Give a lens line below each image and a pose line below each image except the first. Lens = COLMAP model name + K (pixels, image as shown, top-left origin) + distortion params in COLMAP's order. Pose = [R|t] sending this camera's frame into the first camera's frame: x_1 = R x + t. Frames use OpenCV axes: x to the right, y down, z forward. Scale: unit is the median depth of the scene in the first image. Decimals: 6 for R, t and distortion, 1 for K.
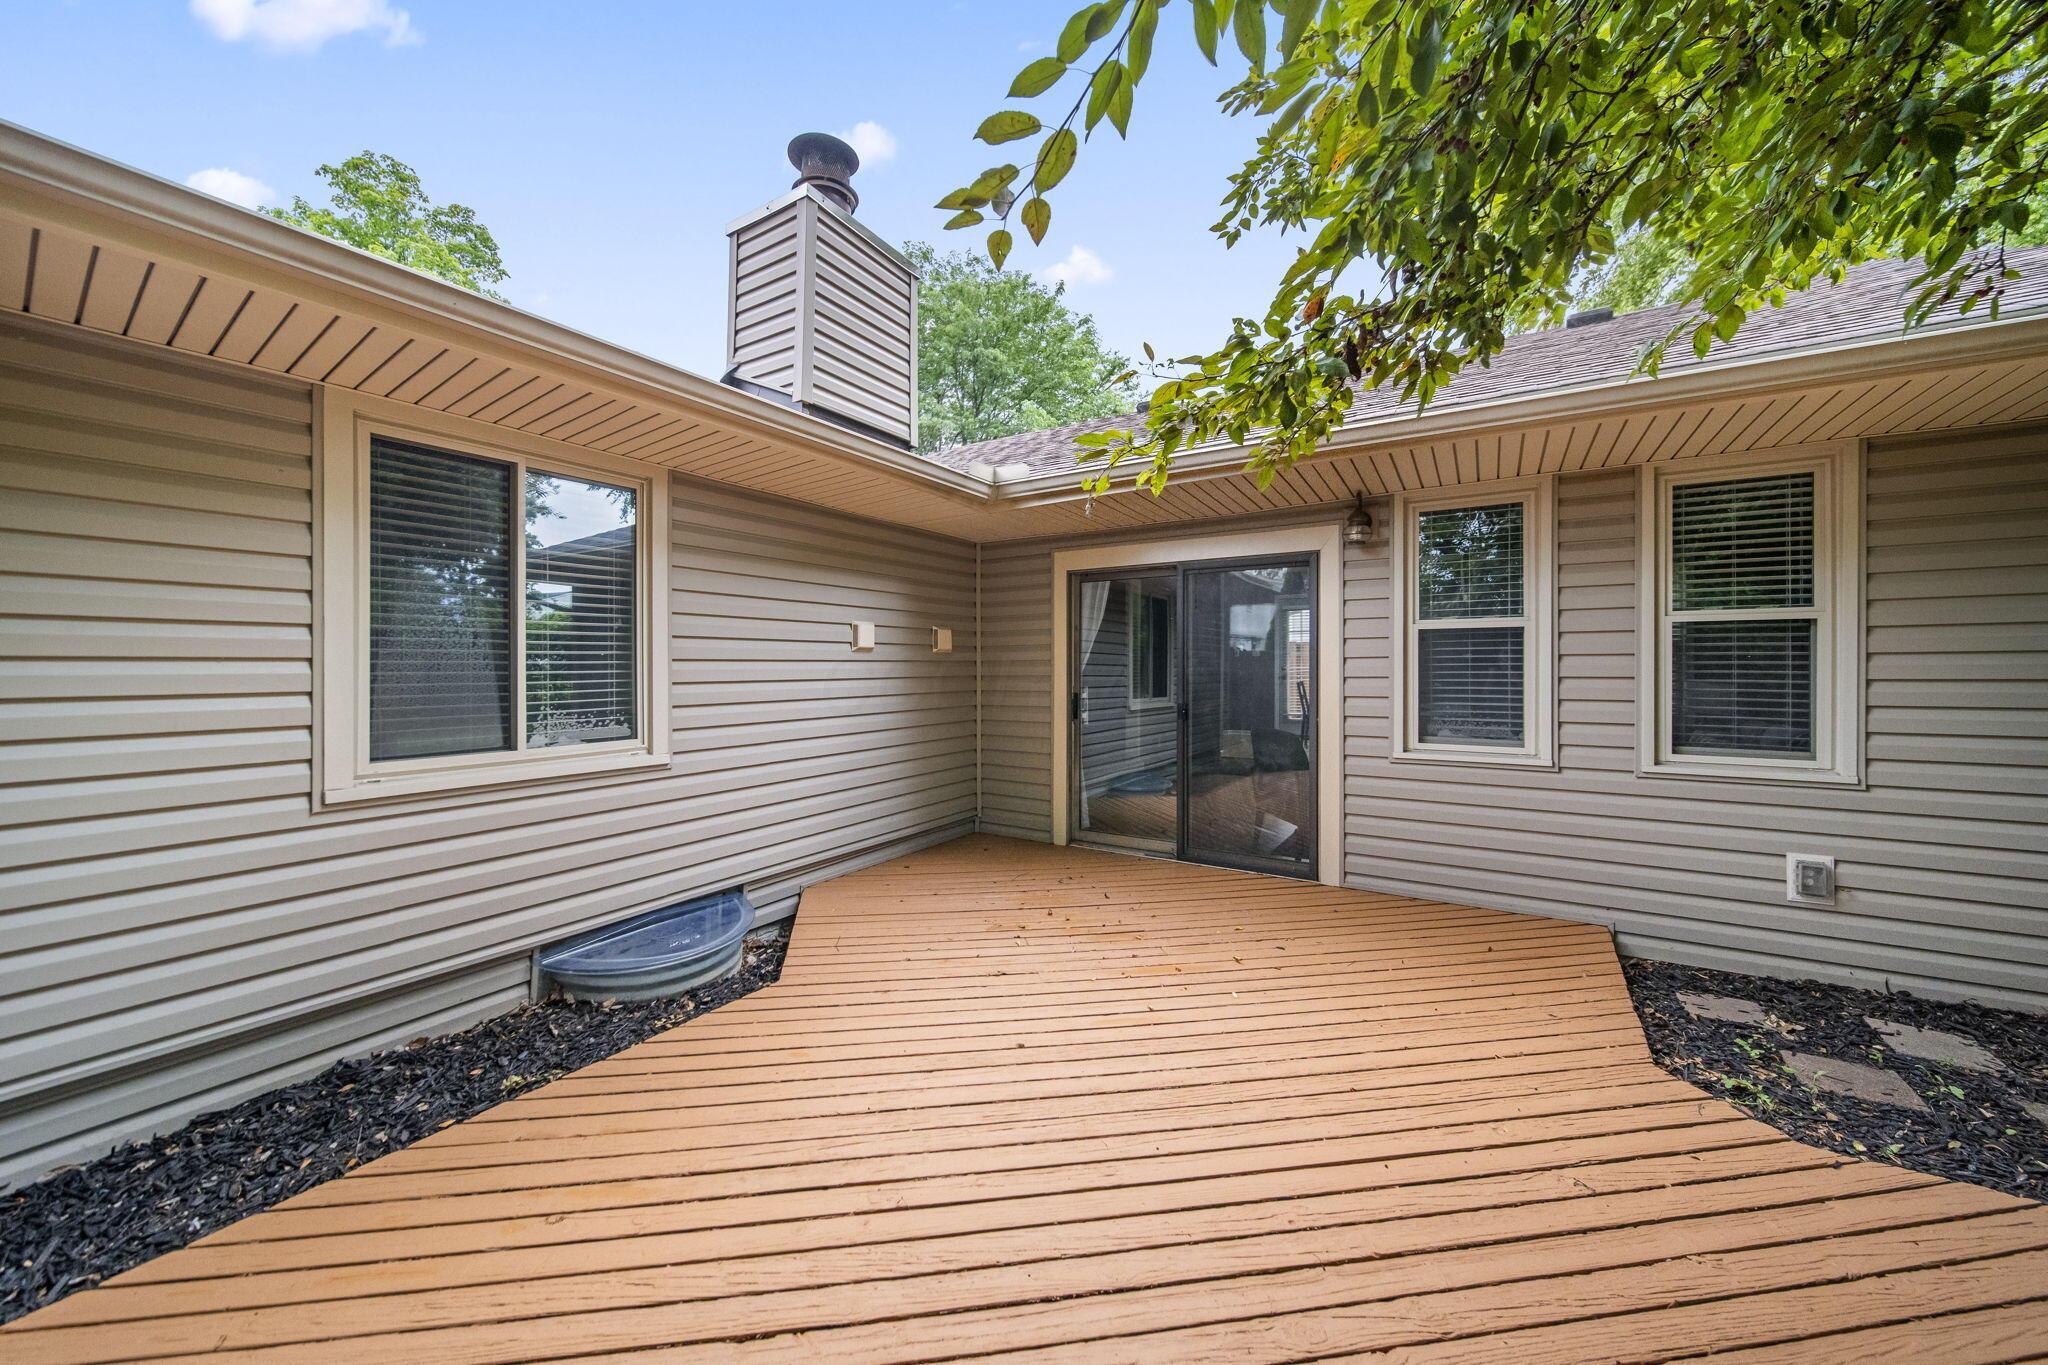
lens RADIAL K [[710.6, 0, 1024.1], [0, 710.6, 698.5], [0, 0, 1]] dist [0.000159, -0.000080]
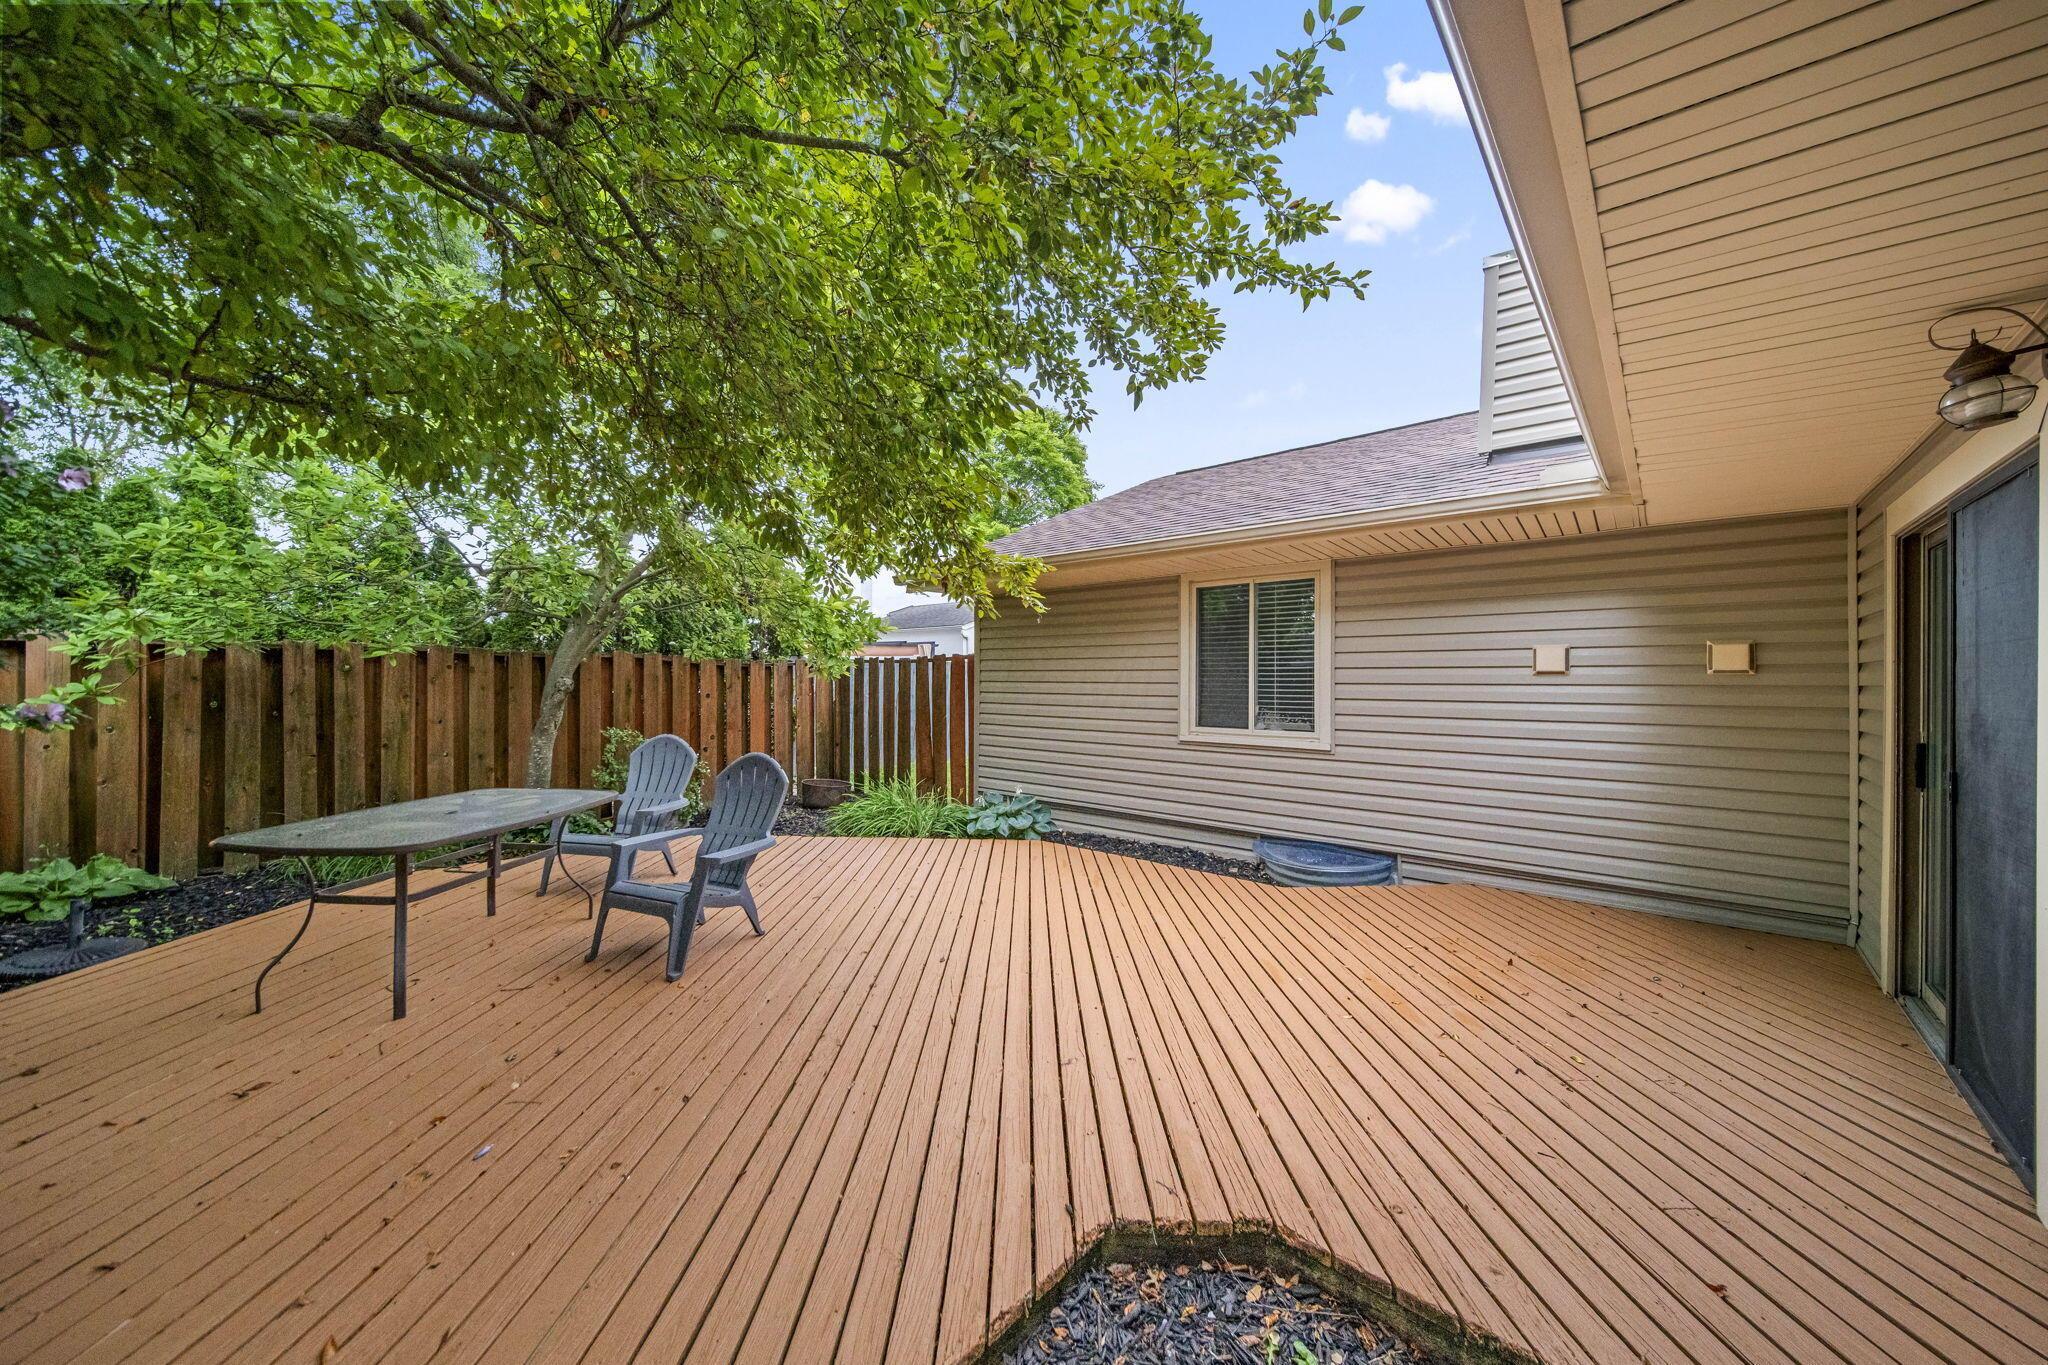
lens RADIAL K [[710.6, 0, 1024.1], [0, 710.6, 698.5], [0, 0, 1]] dist [0.000159, -0.000080]
pose [[-0.125091, 0.012099, -0.992071, 1.196916], [-0.067589, 0.997499, 0.020687, -0.008773], [0.989840, 0.069641, -0.123961, 0.591991]]
